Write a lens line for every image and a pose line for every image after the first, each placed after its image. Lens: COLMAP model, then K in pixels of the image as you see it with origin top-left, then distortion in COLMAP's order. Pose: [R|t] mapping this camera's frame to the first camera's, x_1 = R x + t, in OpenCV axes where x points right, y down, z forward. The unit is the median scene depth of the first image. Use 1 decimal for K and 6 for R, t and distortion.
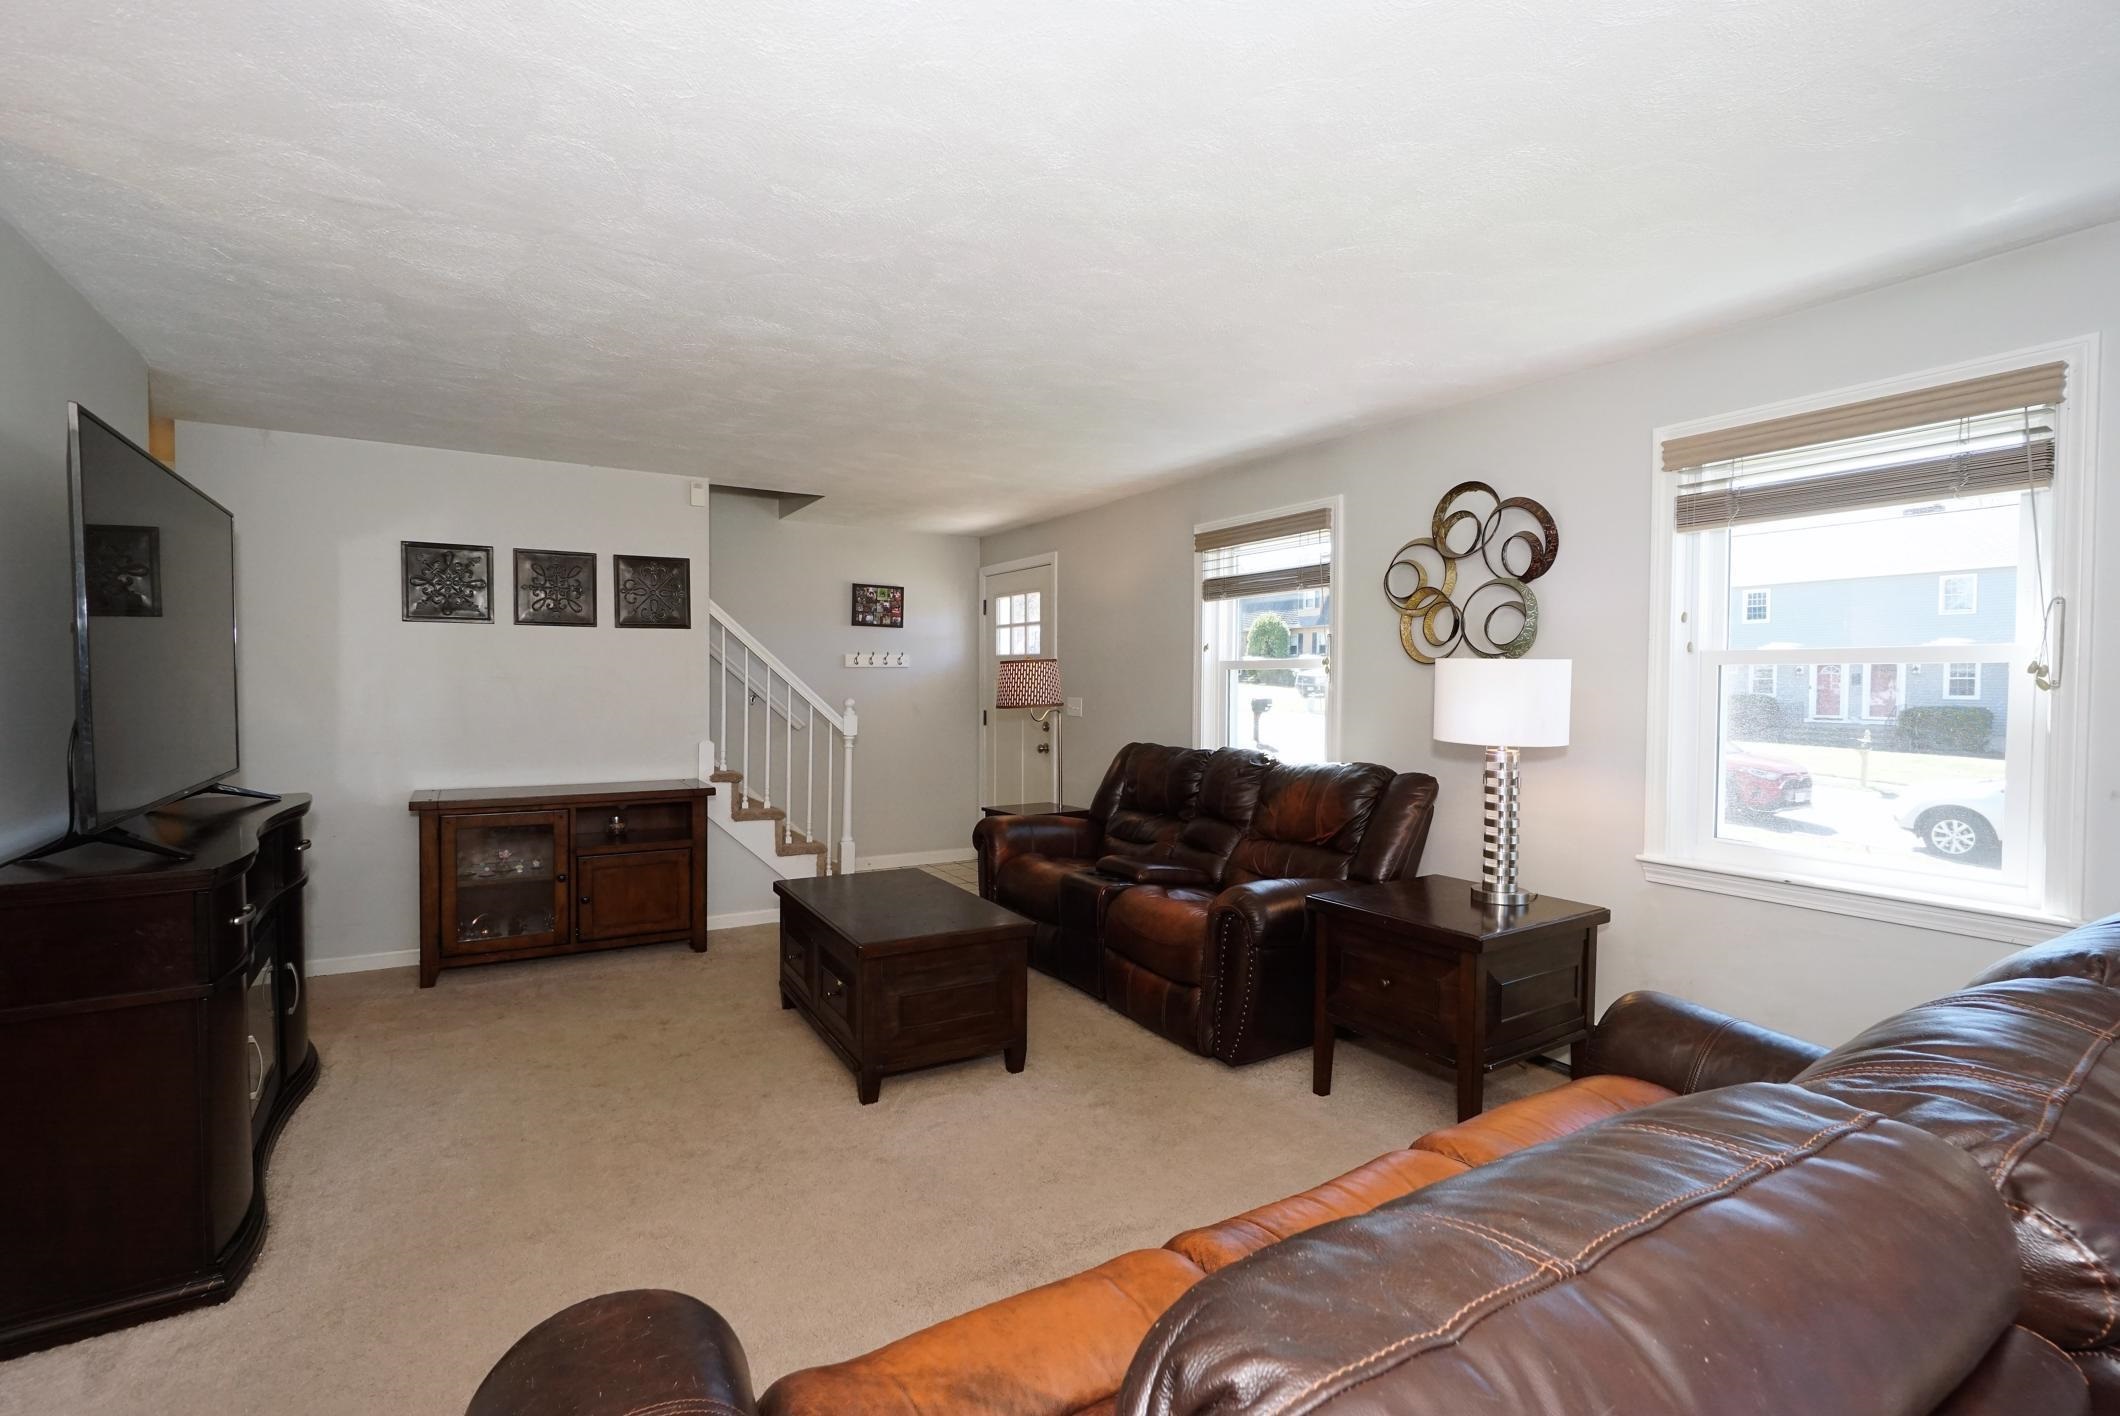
lens RADIAL K [[956.0, 0, 1060.0], [0, 956.0, 708.0], [0, 0, 1]] dist [-0.000084, -0.000105]
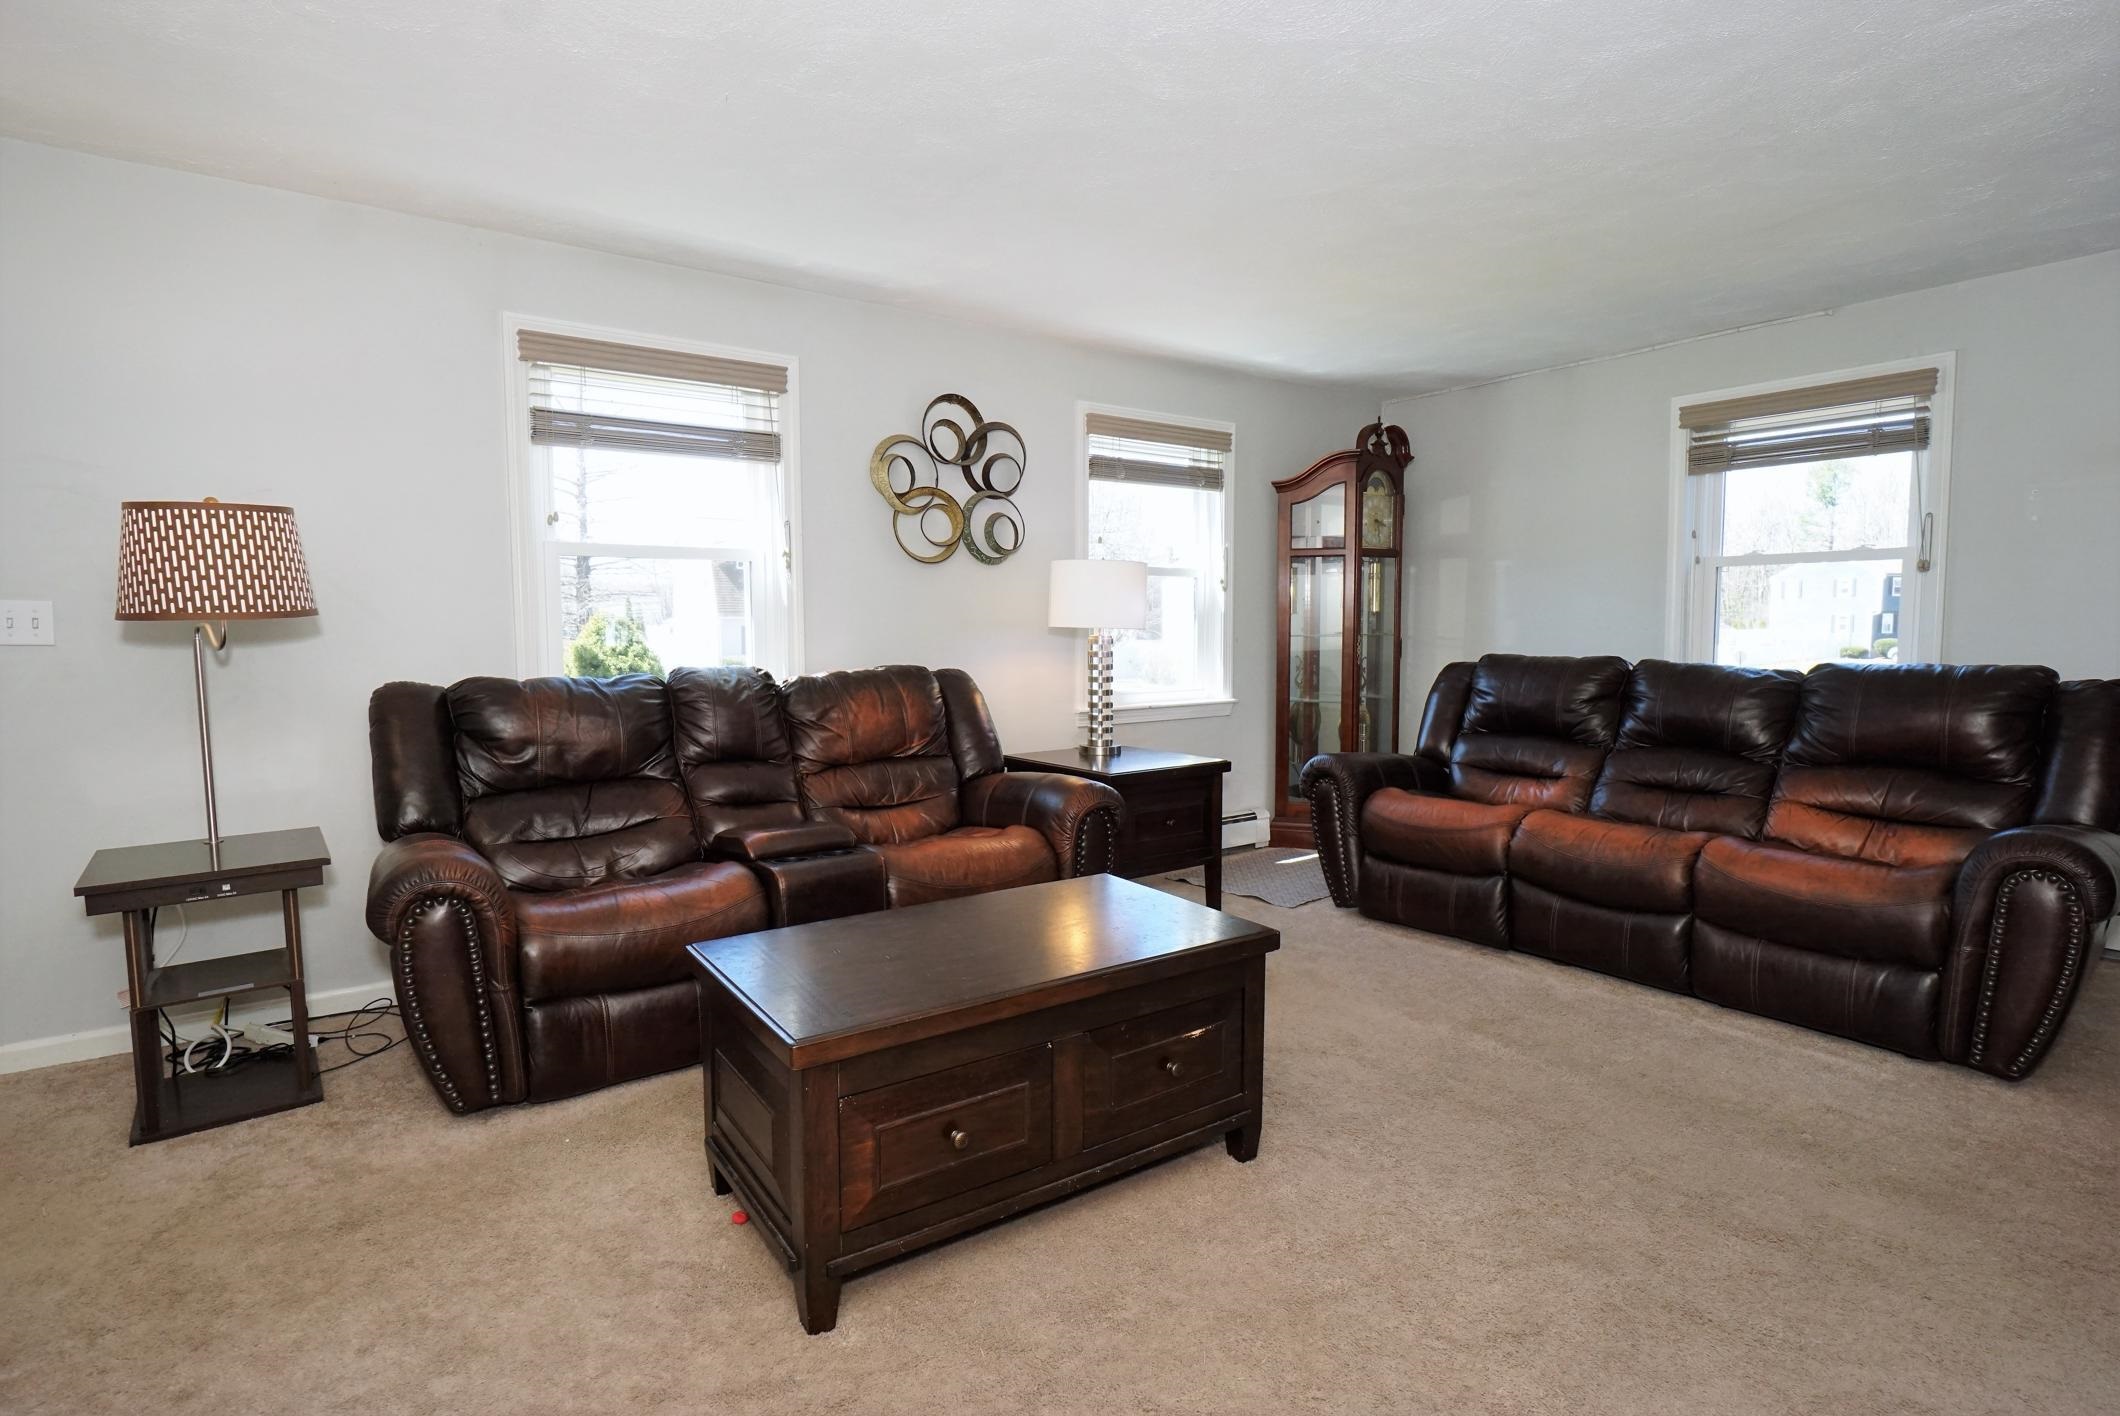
lens RADIAL K [[1019.3, 0, 1060.0], [0, 1019.3, 708.0], [0, 0, 1]] dist [-0.031522, 0.000253]
pose [[-0.068249, -0.084824, 0.994056, -0.762213], [0.032096, 0.995677, 0.087166, 0.019721], [-0.997152, 0.037854, -0.065231, 0.986609]]
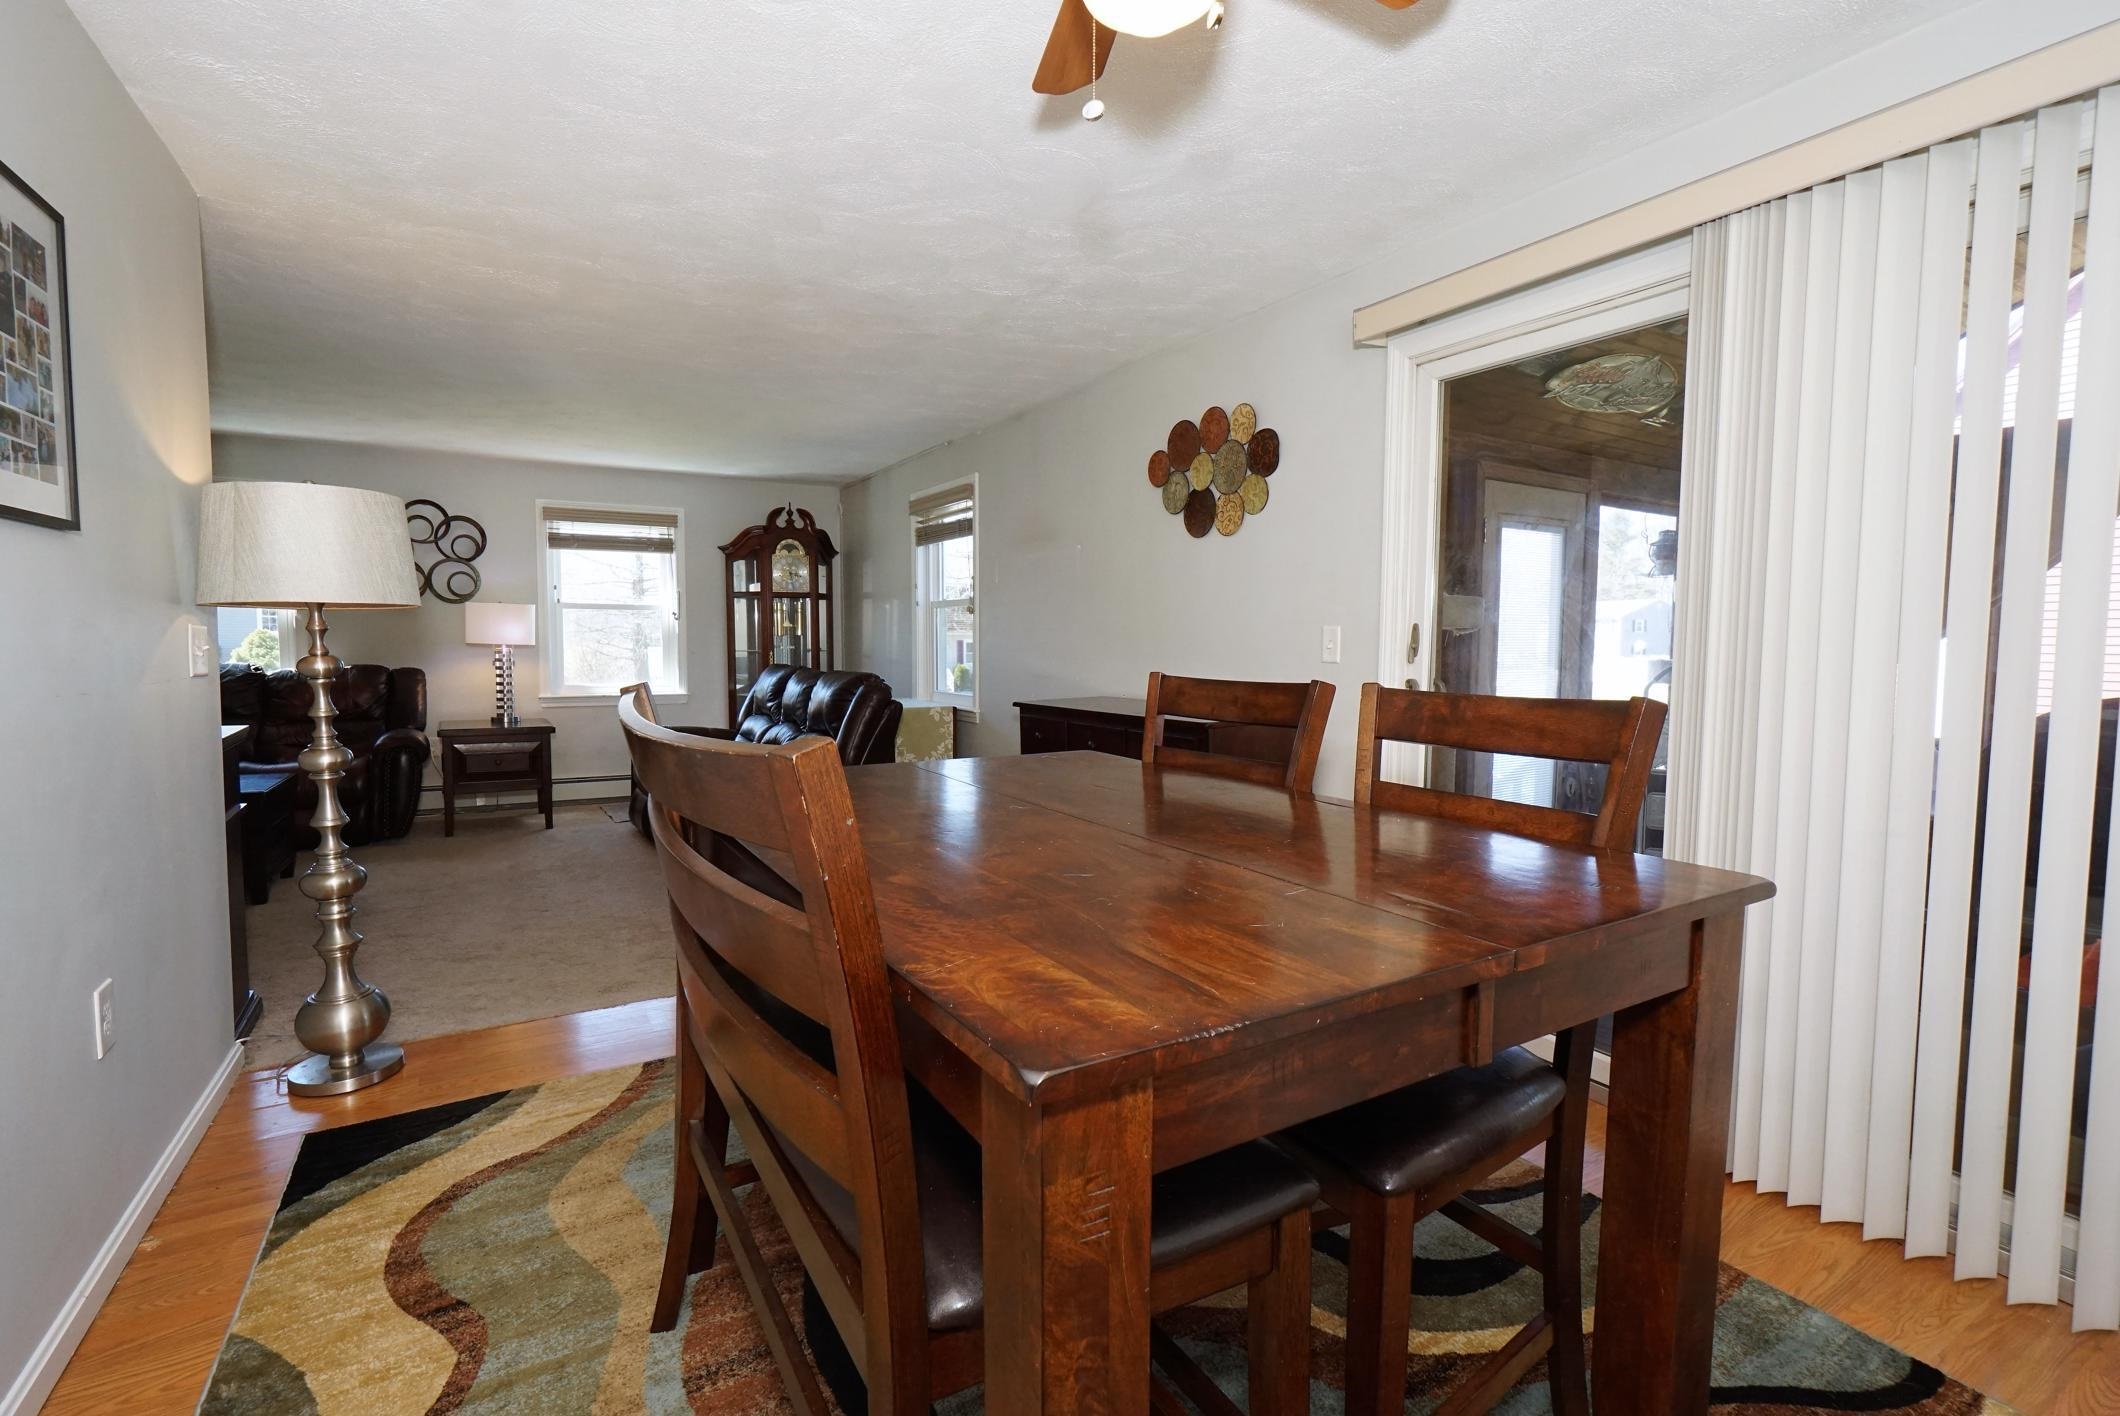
lens RADIAL K [[956.0, 0, 1060.0], [0, 956.0, 708.0], [0, 0, 1]] dist [-0.000084, -0.000105]
pose [[0.043011, -0.072859, 0.996414, -1.330839], [0.020095, 0.997199, 0.072049, 0.043699], [-0.998872, 0.016924, 0.044355, -0.248932]]
